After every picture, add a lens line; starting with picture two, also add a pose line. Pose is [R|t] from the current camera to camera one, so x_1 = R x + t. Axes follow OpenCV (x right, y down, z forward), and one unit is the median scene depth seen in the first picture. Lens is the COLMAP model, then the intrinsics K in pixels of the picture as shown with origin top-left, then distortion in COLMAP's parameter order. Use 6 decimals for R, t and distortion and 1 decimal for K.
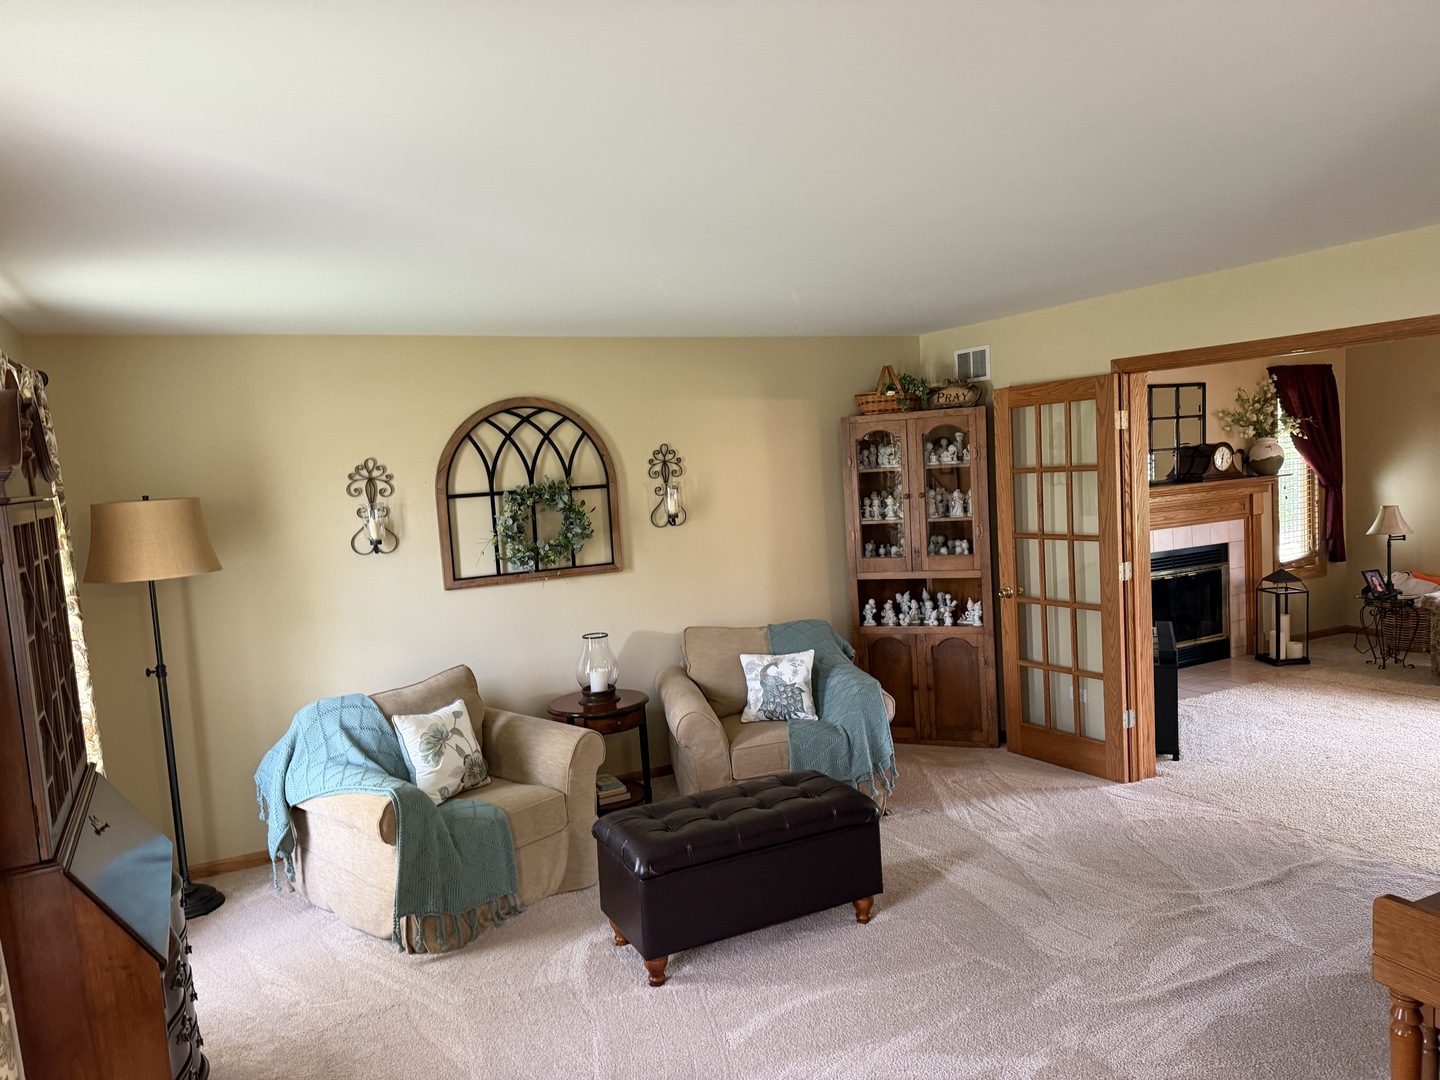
lens RADIAL K [[1010.7, 0, 720.0], [0, 1010.7, 540.0], [0, 0, 1]] dist [0.147625, -0.201357]
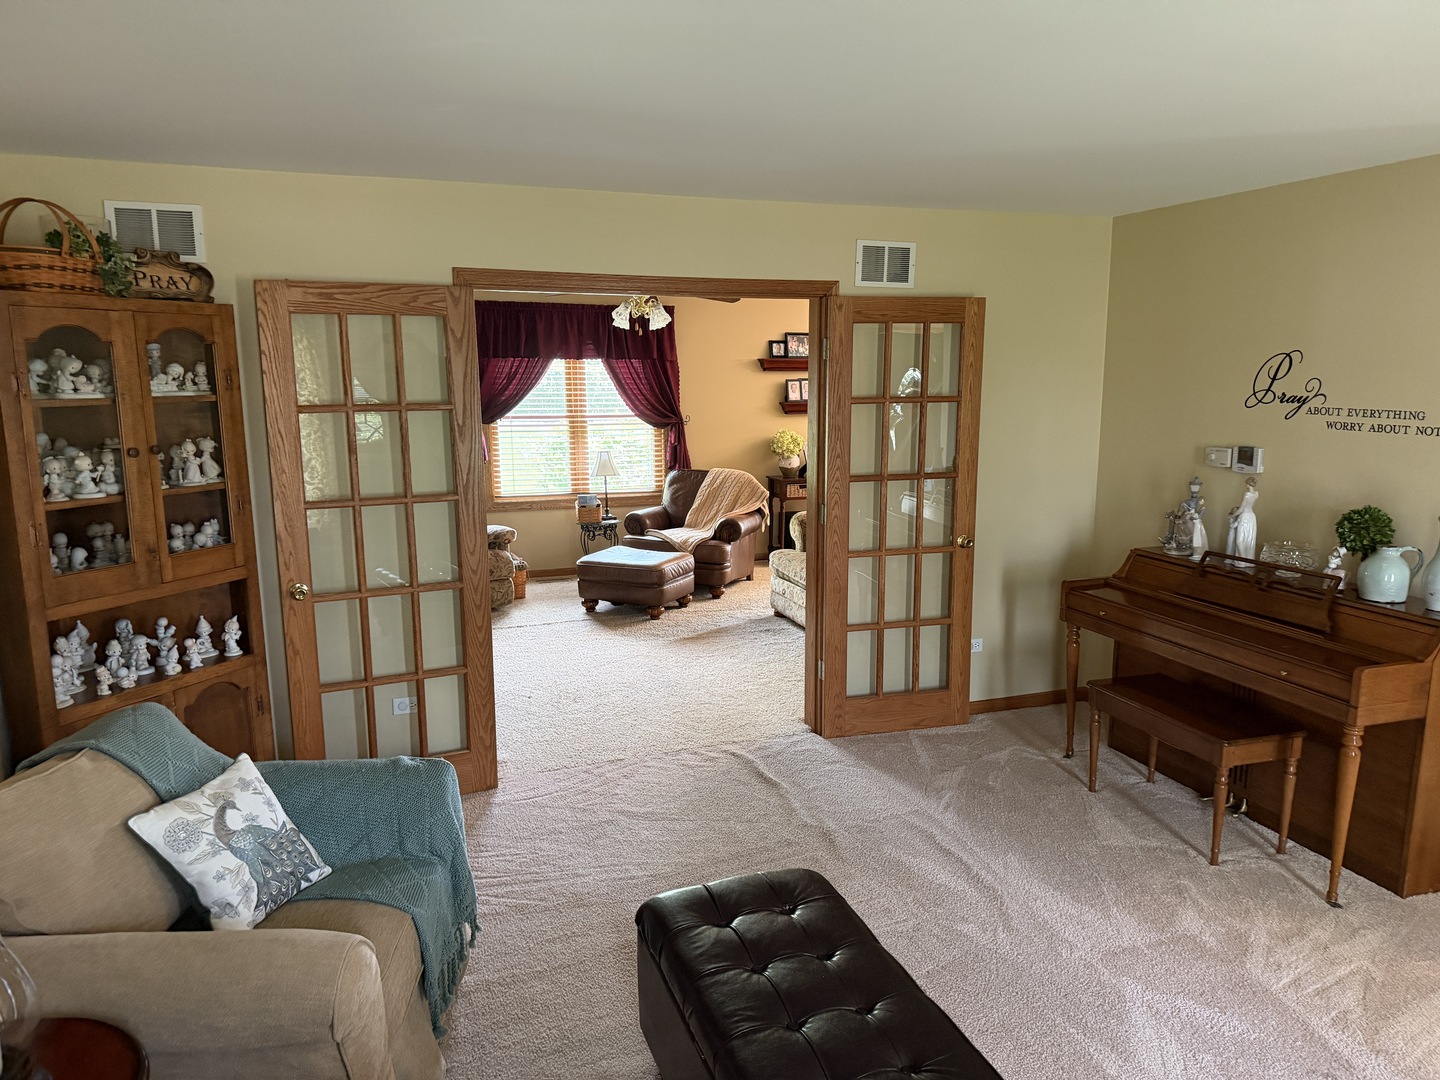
lens RADIAL K [[1010.7, 0, 720.0], [0, 1010.7, 540.0], [0, 0, 1]] dist [0.147625, -0.201357]
pose [[0.129770, -0.111797, 0.985221, -0.357393], [0.073570, 0.991970, 0.102873, -0.032488], [-0.988811, 0.059133, 0.136953, 0.651504]]
